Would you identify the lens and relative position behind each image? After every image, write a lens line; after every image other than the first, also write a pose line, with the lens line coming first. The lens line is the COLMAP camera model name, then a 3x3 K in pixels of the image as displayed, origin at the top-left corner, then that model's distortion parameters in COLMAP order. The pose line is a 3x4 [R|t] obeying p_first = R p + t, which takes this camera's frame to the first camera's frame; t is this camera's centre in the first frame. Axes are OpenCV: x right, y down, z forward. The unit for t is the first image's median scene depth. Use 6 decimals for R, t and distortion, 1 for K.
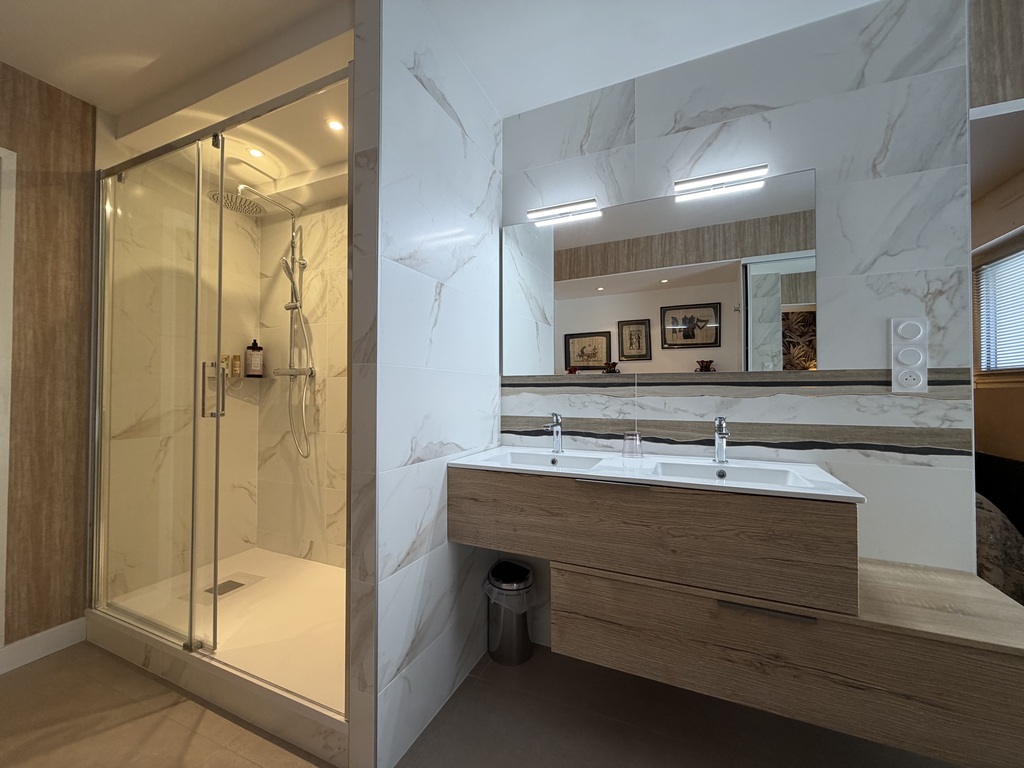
lens RADIAL K [[407.4, 0, 508.6], [0, 407.4, 384.8], [0, 0, 1]] dist [0.000595, -0.000477]
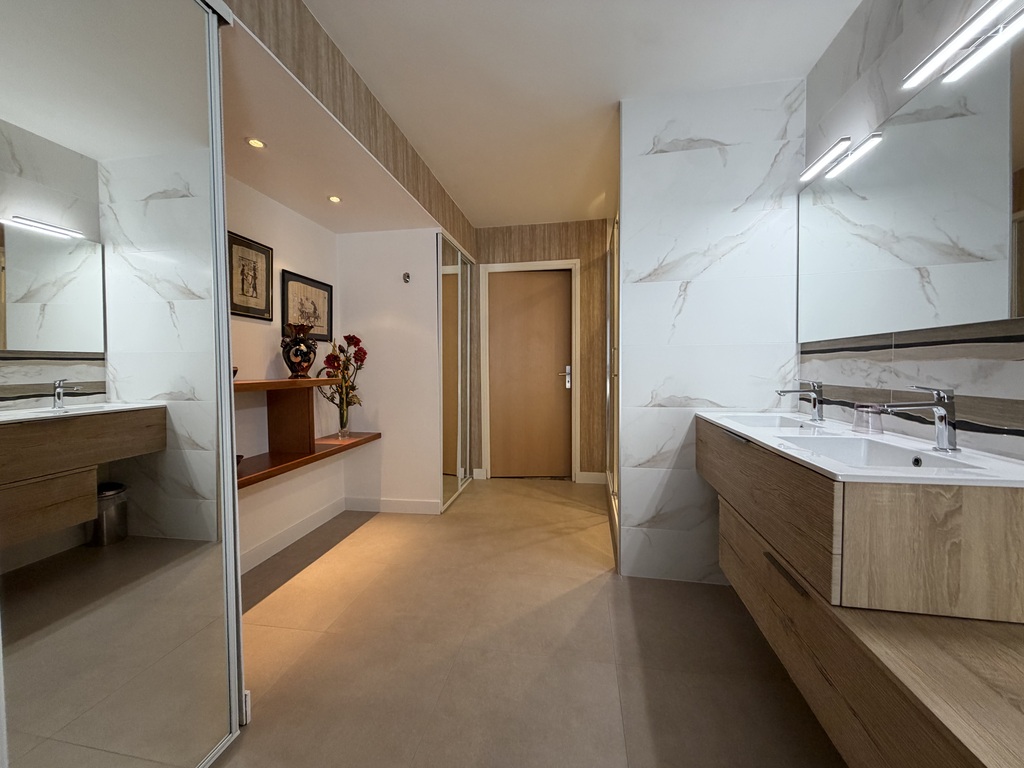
lens RADIAL K [[407.4, 0, 508.6], [0, 407.4, 384.8], [0, 0, 1]] dist [0.000595, -0.000477]
pose [[0.224837, 0.036759, -0.973703, 0.932548], [0.026489, 0.998688, 0.043819, 0.019641], [0.974036, -0.035645, 0.223568, 0.082103]]
